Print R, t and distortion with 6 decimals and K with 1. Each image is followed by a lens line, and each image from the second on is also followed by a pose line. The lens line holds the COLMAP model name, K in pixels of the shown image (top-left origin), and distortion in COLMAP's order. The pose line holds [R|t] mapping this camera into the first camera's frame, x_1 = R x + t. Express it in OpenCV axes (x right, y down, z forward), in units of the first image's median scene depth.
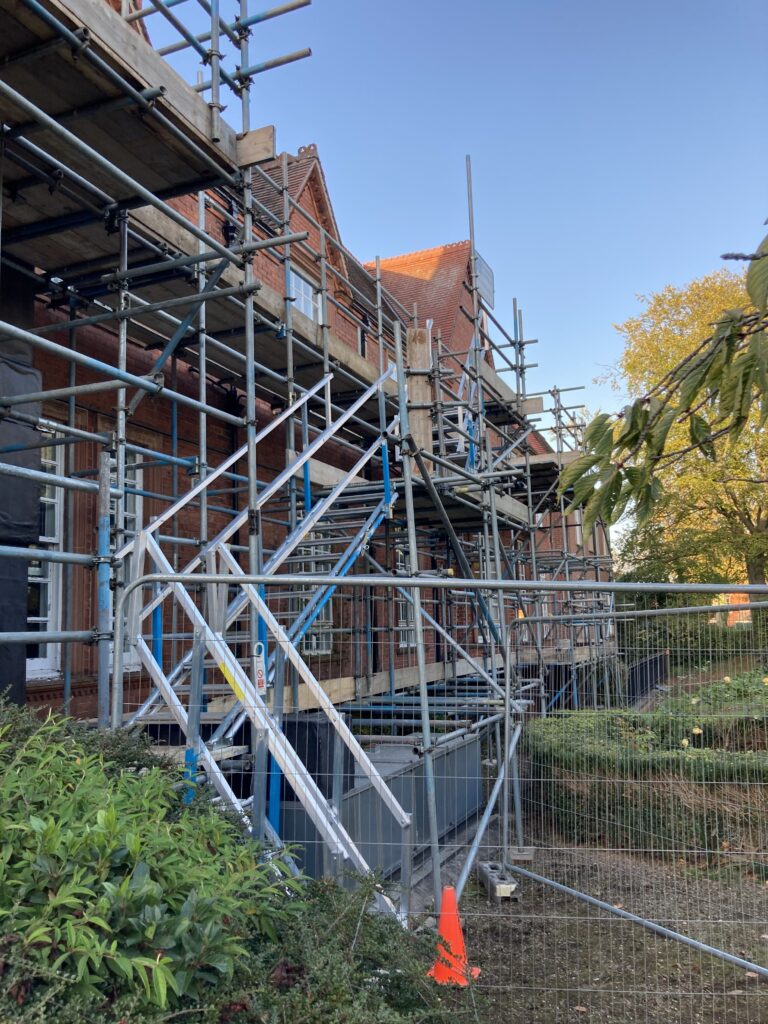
lens RADIAL K [[860.9, 0, 403.5], [0, 860.9, 517.6], [0, 0, 1]] dist [0.010432, 0.004893]
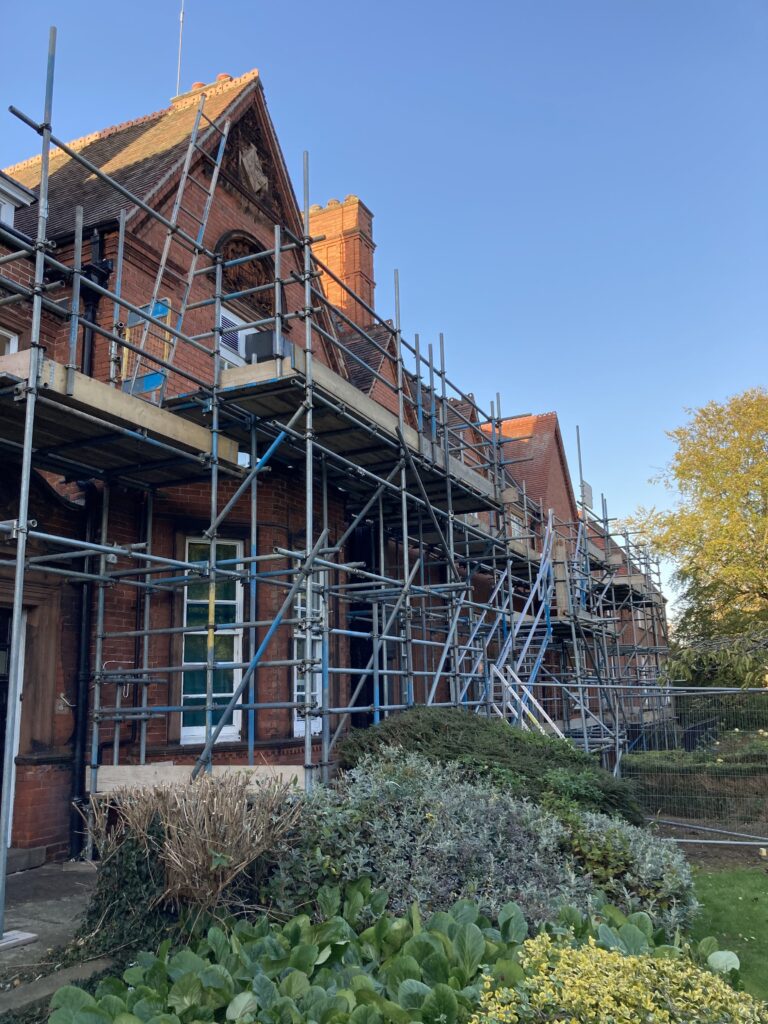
lens RADIAL K [[860.9, 0, 403.5], [0, 860.9, 517.6], [0, 0, 1]] dist [0.010432, 0.004893]
pose [[0.998210, -0.006732, -0.059431, -0.057507], [0.002378, 0.997327, -0.073028, -0.035360], [0.059764, 0.072756, 0.995558, -0.245527]]
